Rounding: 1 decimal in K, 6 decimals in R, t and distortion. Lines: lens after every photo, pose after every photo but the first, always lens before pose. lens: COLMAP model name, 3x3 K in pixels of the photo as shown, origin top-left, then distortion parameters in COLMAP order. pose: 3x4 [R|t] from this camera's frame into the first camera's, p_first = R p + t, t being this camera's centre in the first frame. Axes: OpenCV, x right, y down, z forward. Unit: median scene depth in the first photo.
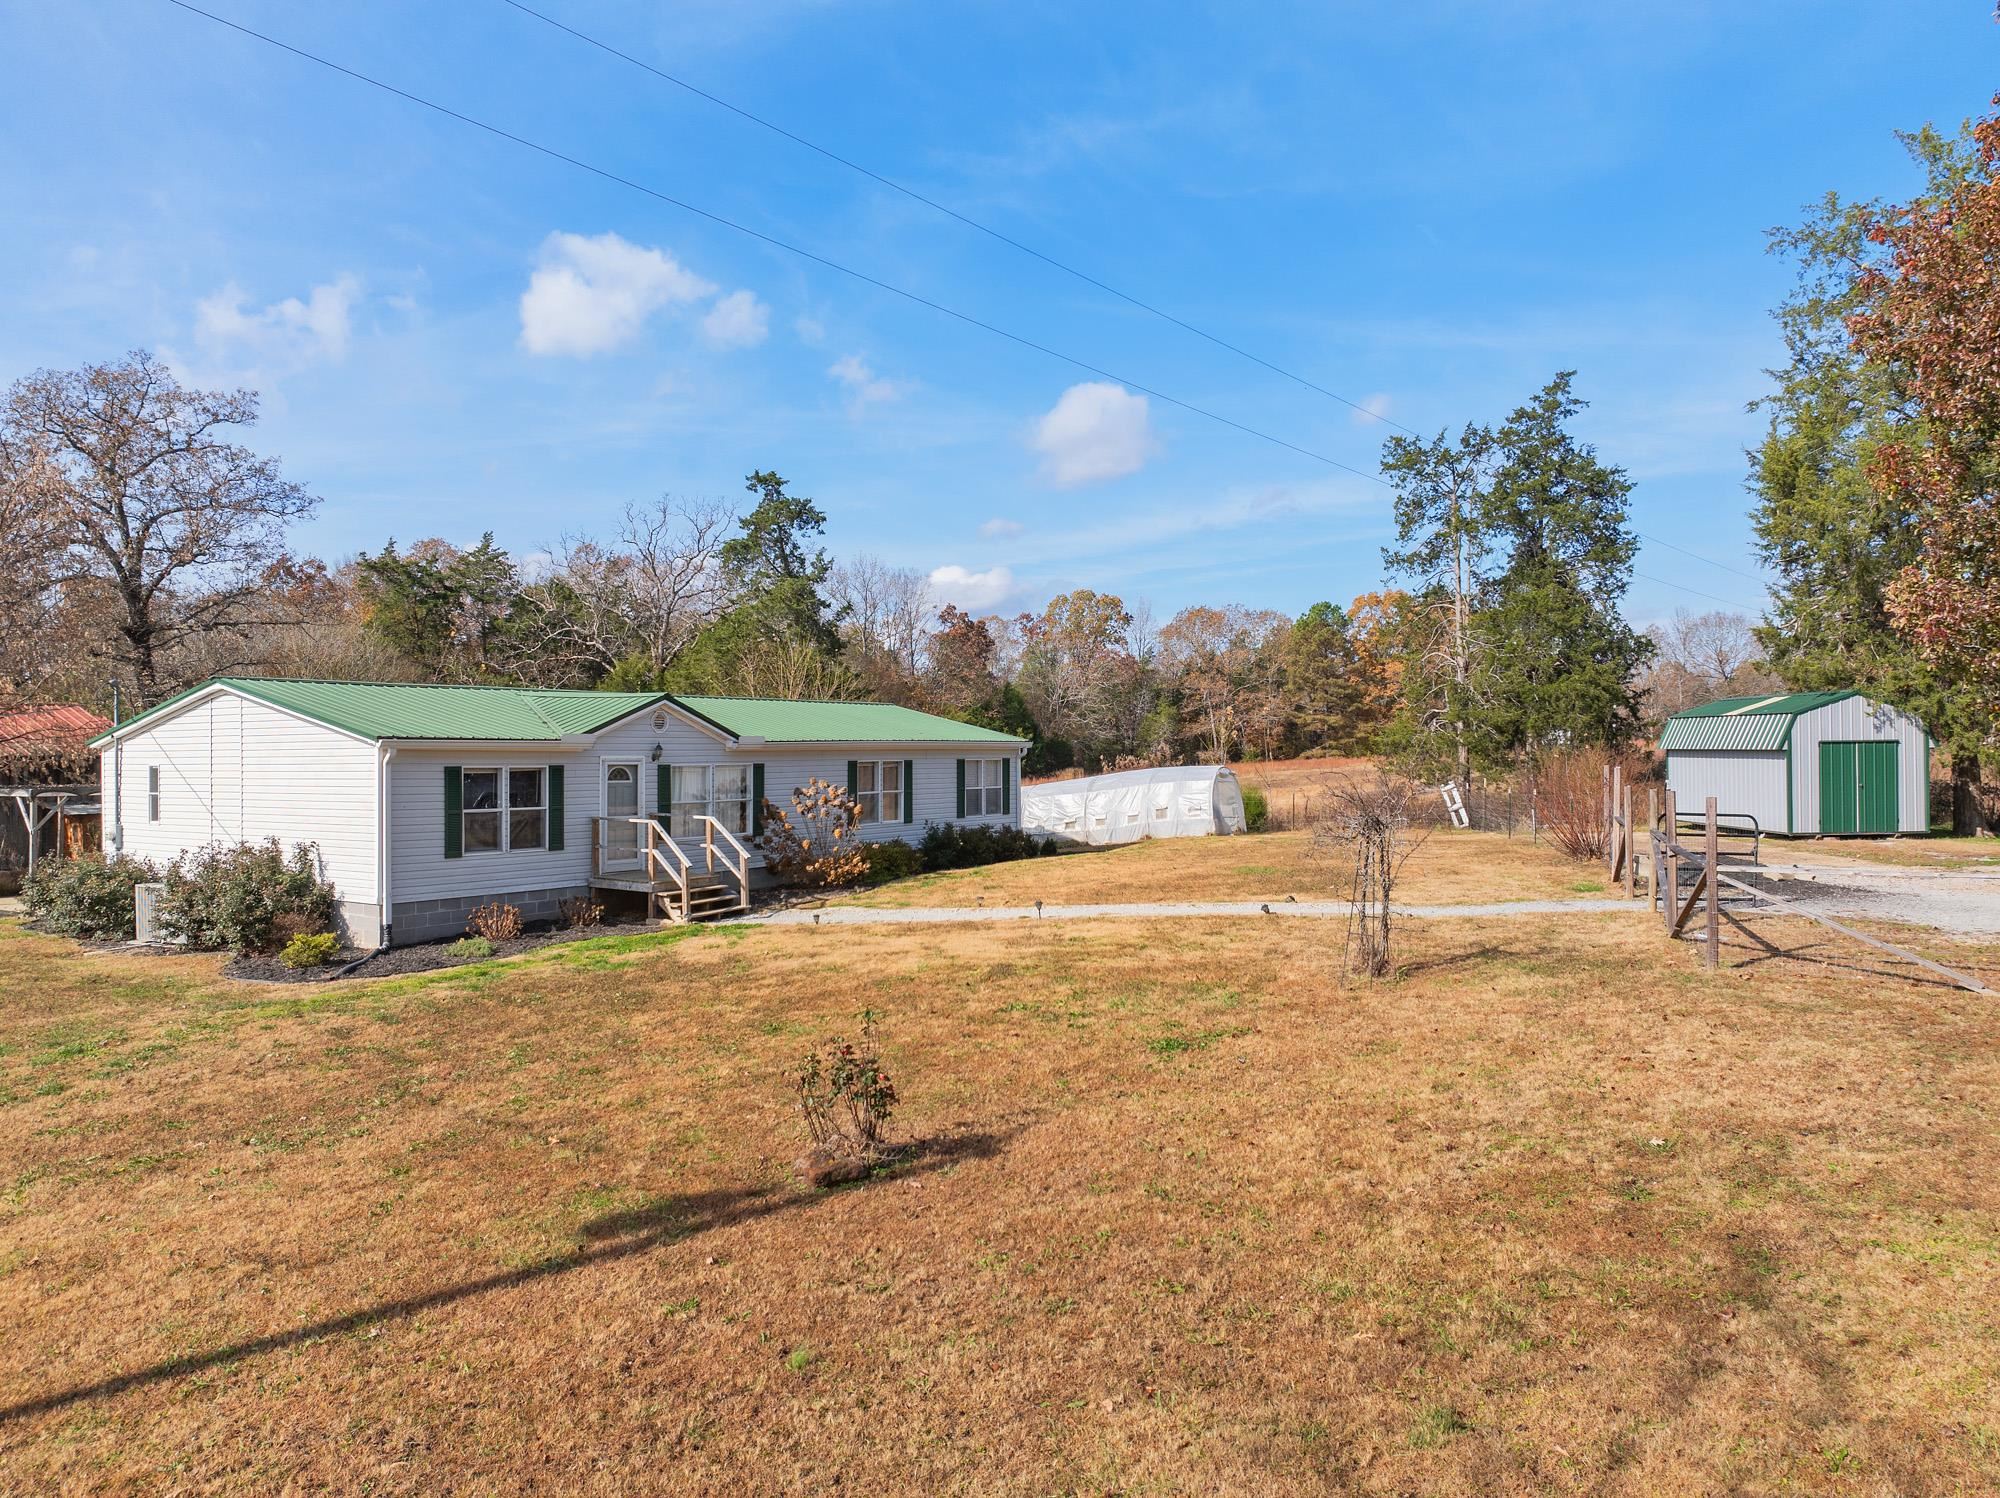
lens RADIAL K [[1401.7, 0, 1009.3], [0, 1401.7, 810.2], [0, 0, 1]] dist [-0.008176, -0.004038]
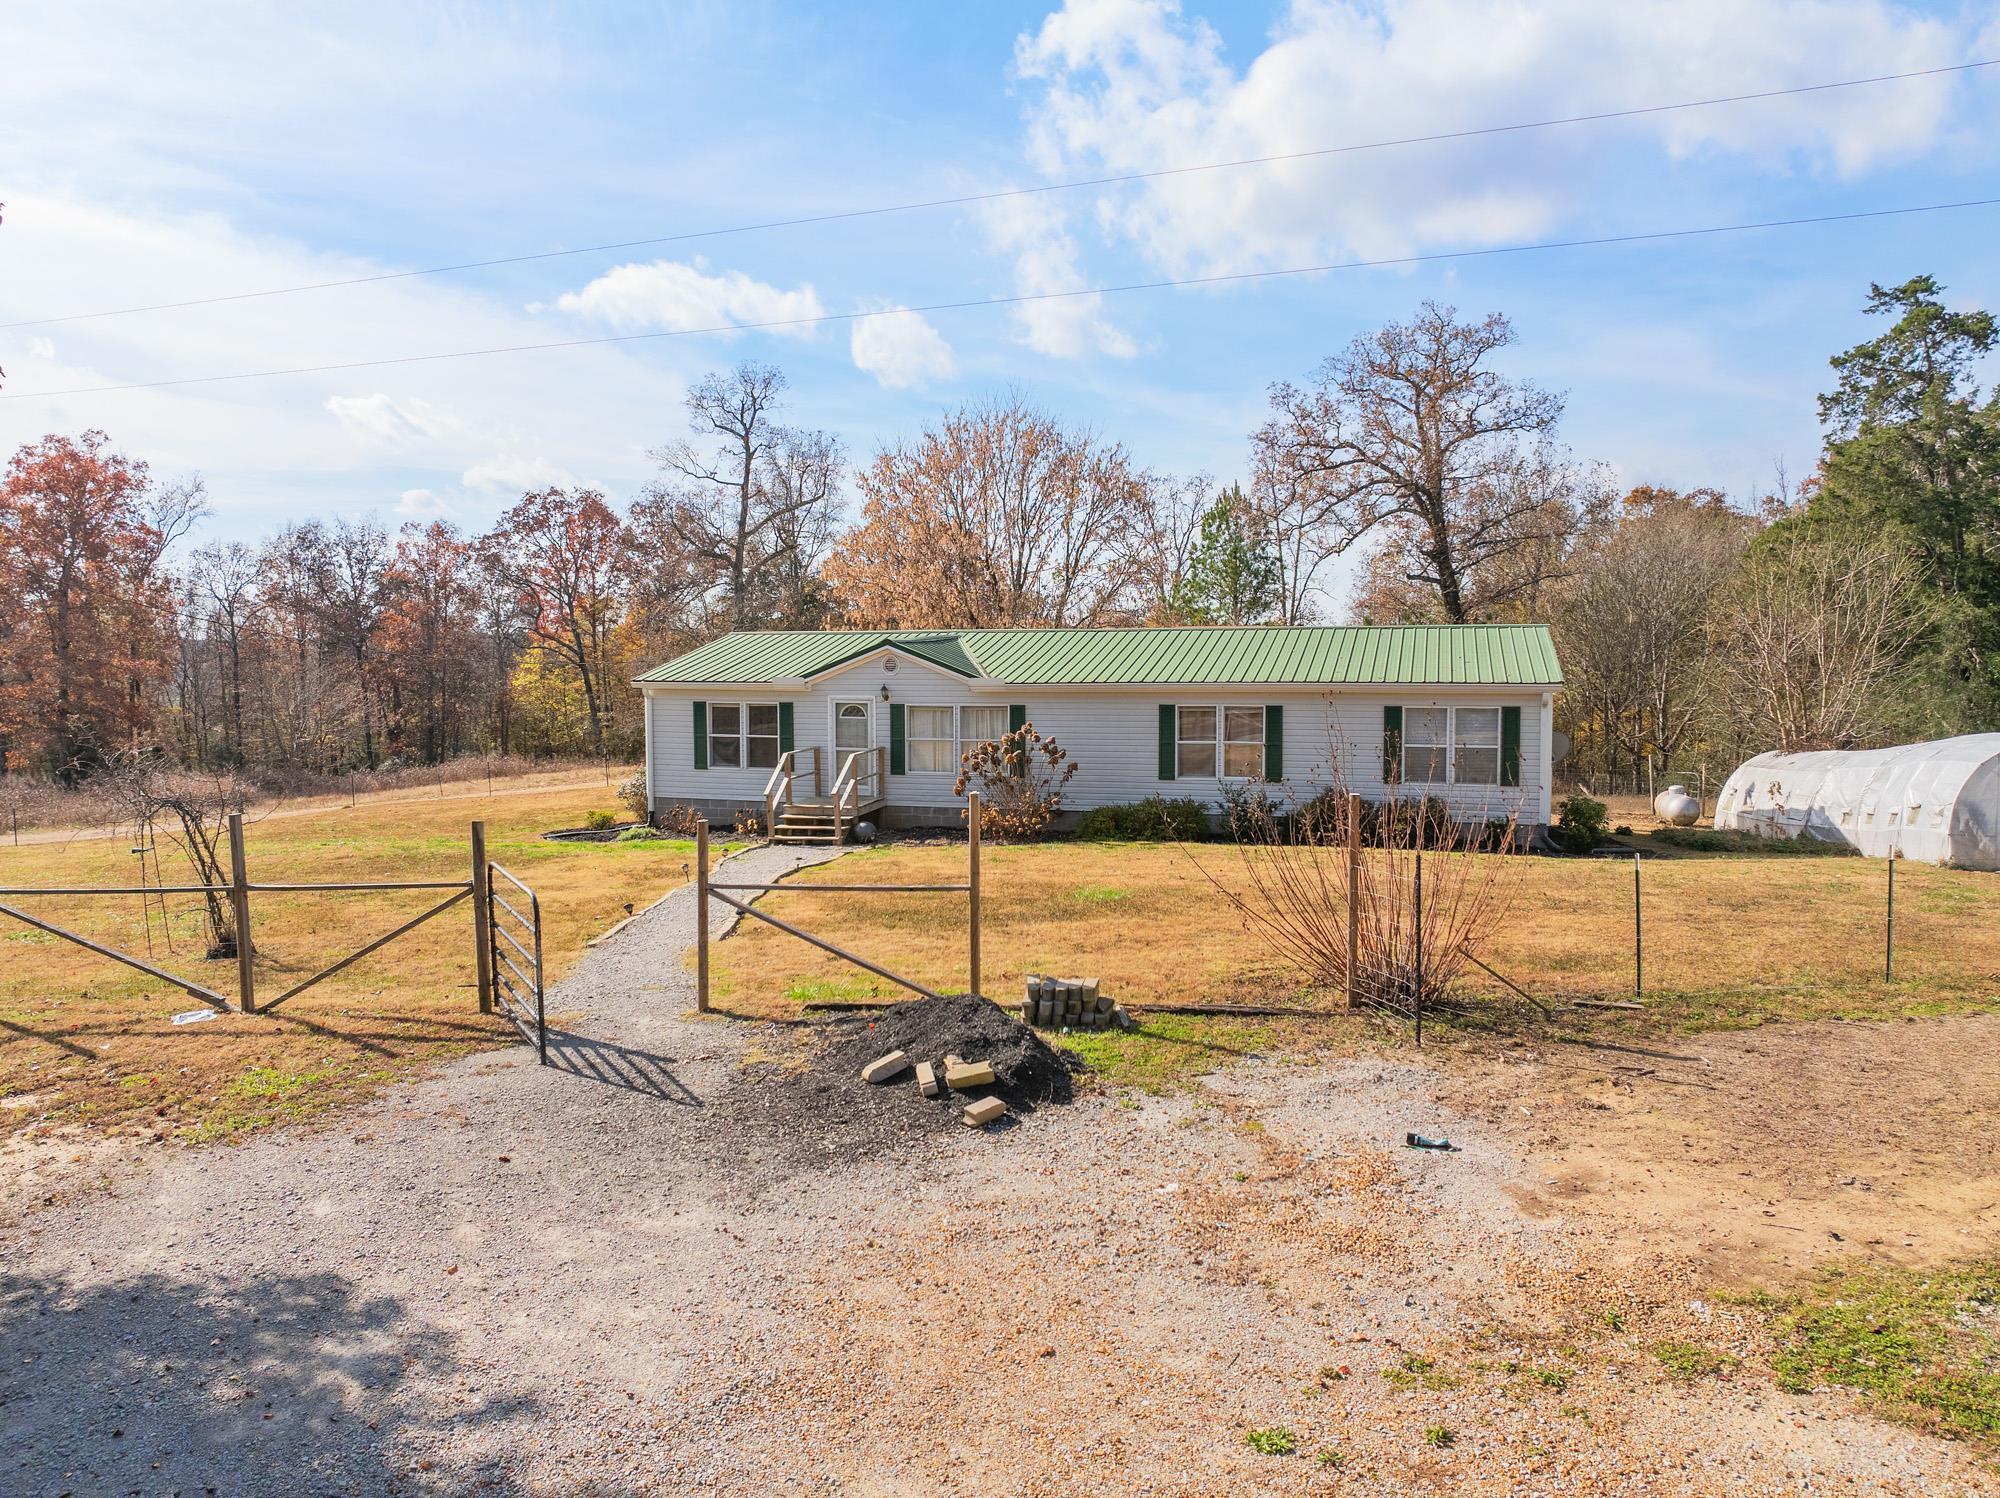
lens RADIAL K [[1415.8, 0, 977.4], [0, 1415.8, 745.0], [0, 0, 1]] dist [0.002068, -0.072108]
pose [[0.253955, 0.054708, -0.965668, 0.851713], [-0.043235, 0.998043, 0.045172, -0.053771], [0.966249, 0.030279, 0.255823, 0.782031]]
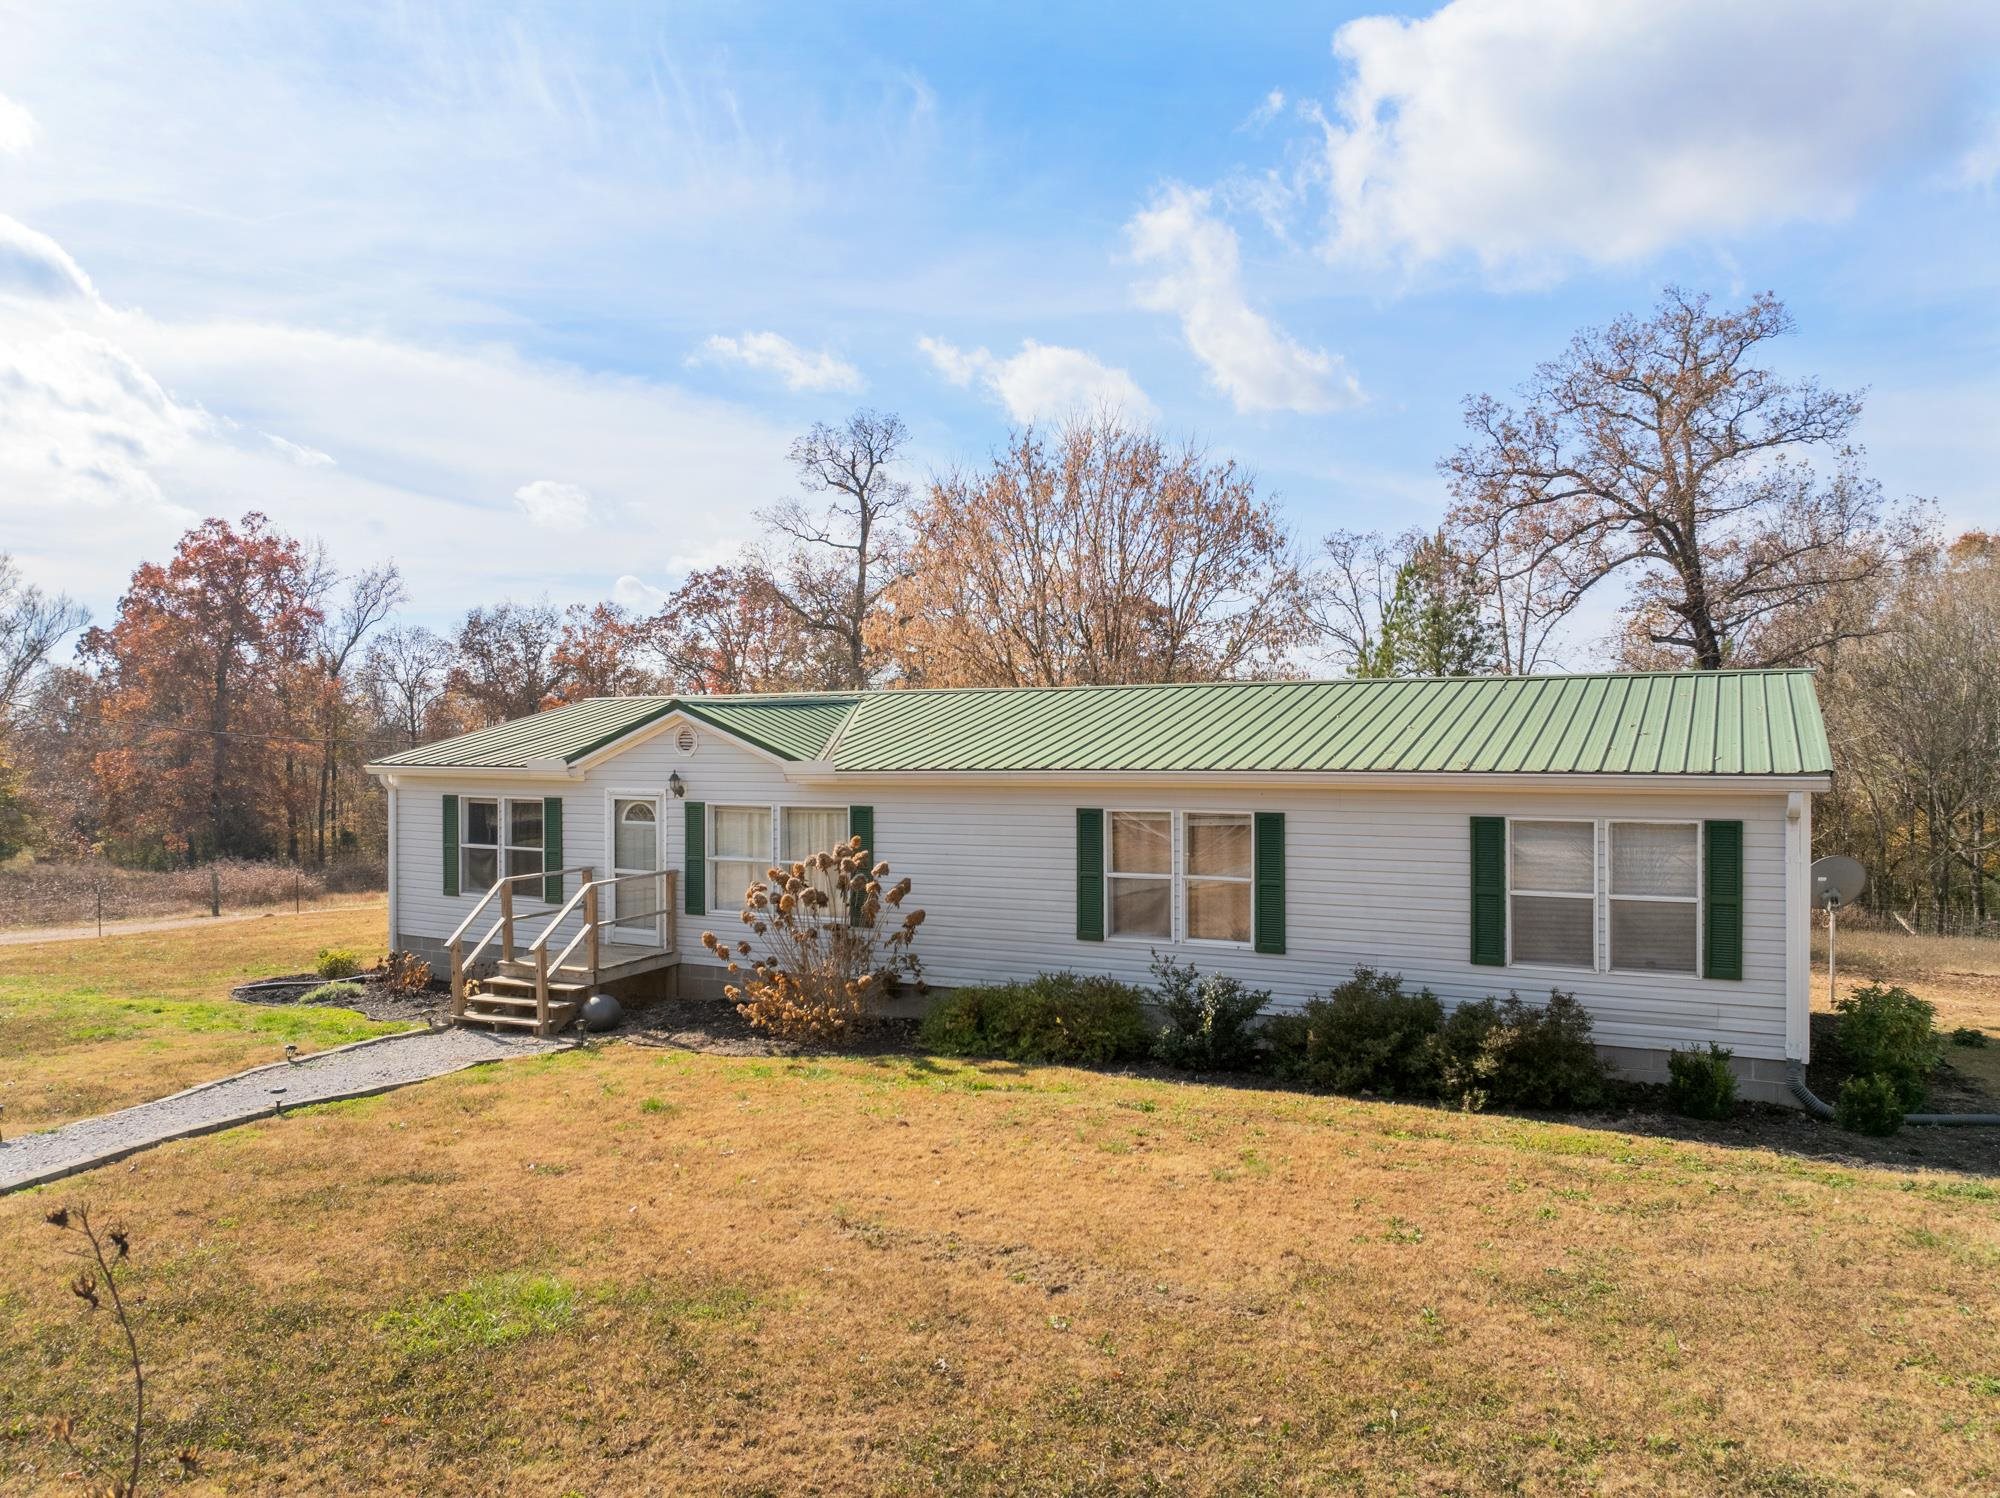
lens RADIAL K [[1402.3, 0, 986.7], [0, 1402.3, 754.9], [0, 0, 1]] dist [-0.038163, 0.000710]
pose [[0.073384, 0.000498, -0.997304, 0.458116], [-0.047281, 0.998877, -0.002981, -0.061104], [0.996182, 0.047373, 0.073325, 1.098972]]
